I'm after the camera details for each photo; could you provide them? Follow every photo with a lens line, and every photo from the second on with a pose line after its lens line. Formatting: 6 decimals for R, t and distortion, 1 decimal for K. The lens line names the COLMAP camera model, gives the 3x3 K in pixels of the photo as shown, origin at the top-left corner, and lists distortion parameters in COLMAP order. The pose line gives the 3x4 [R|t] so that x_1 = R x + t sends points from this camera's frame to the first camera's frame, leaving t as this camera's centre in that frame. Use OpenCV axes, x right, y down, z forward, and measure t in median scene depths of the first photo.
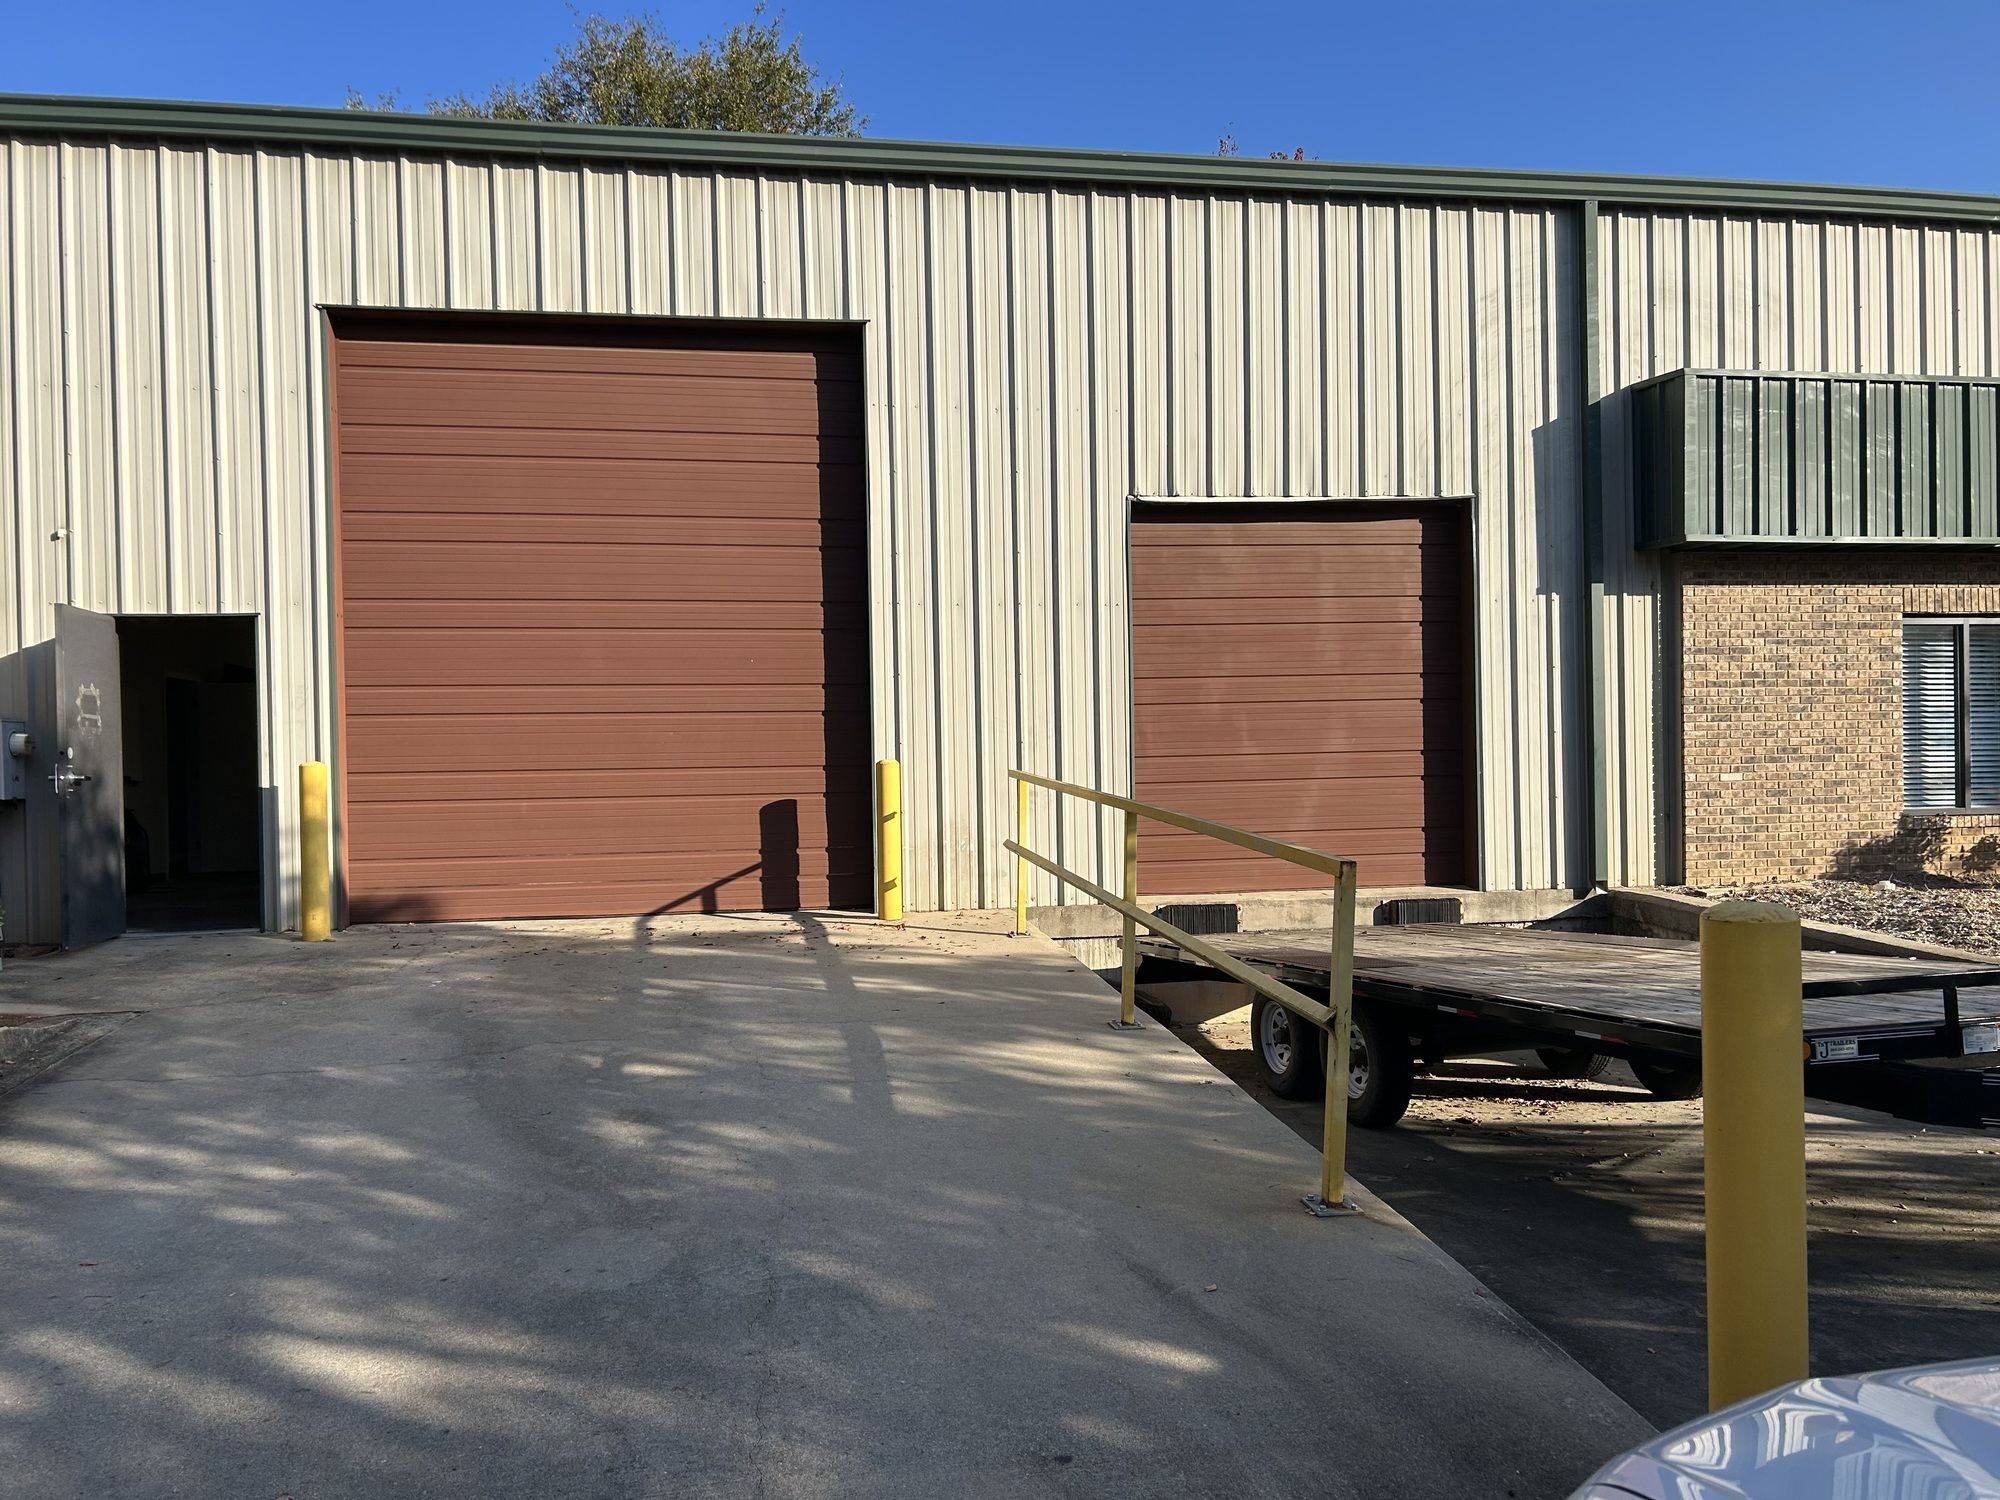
lens RADIAL K [[1497.5, 0, 998.3], [0, 1497.5, 752.7], [0, 0, 1]] dist [0.012463, -0.005175]
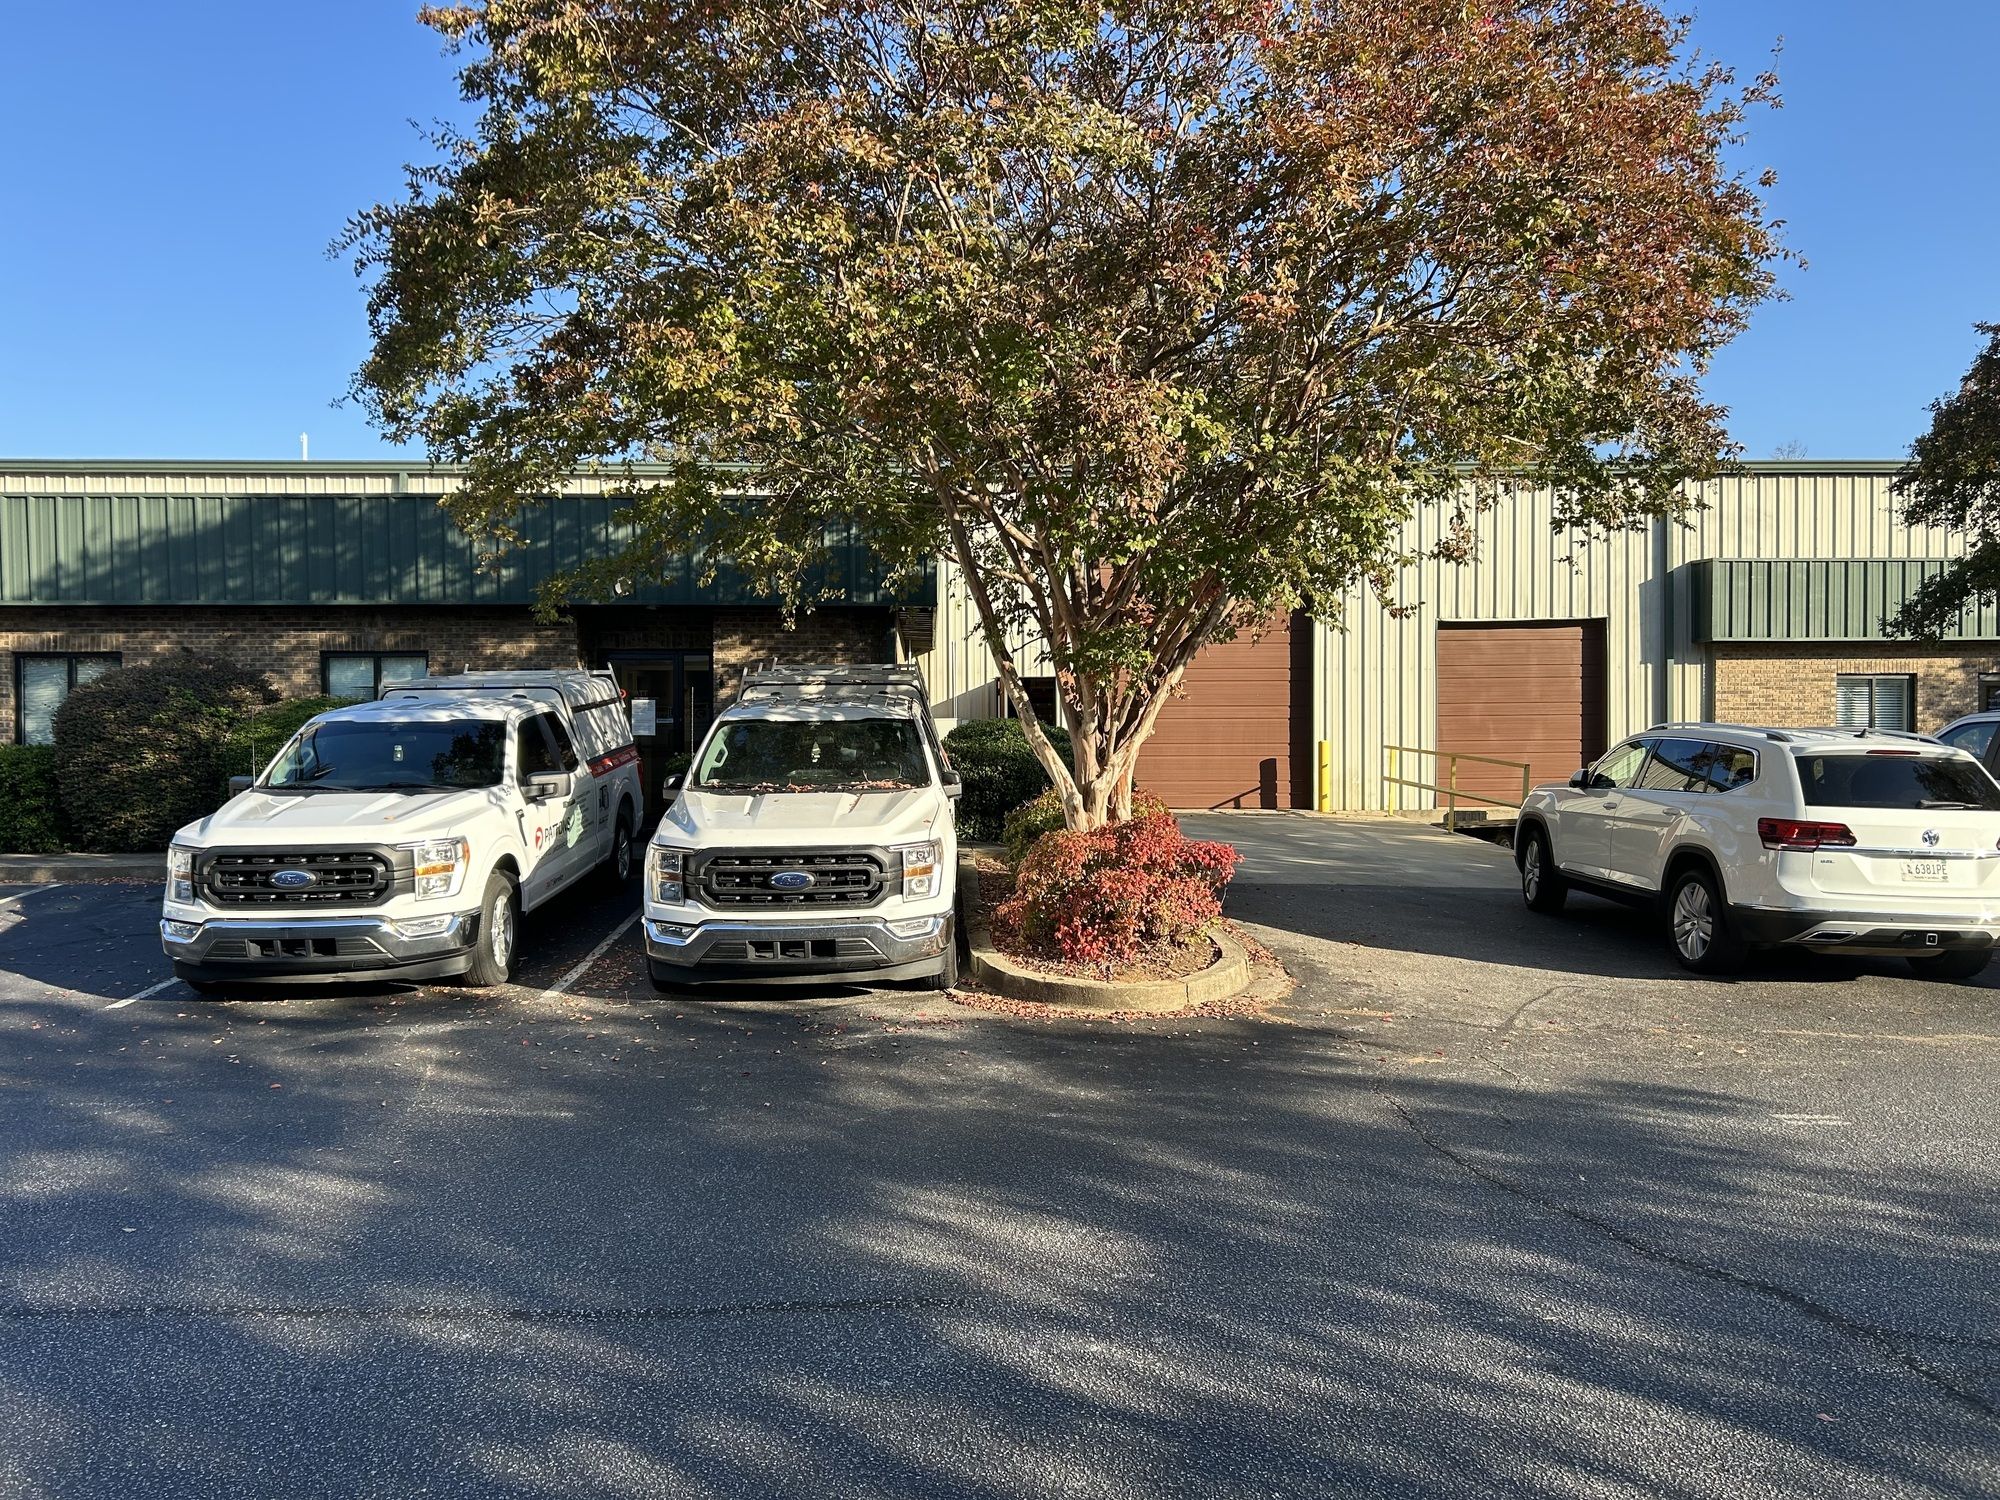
lens RADIAL K [[1497.5, 0, 1003.2], [0, 1497.5, 746.9], [0, 0, 1]] dist [0.012463, -0.005175]
pose [[0.986030, 0.013008, -0.166061, -0.162201], [-0.012887, 0.999915, 0.001805, 0.016152], [0.166071, 0.000360, 0.986114, -1.189709]]
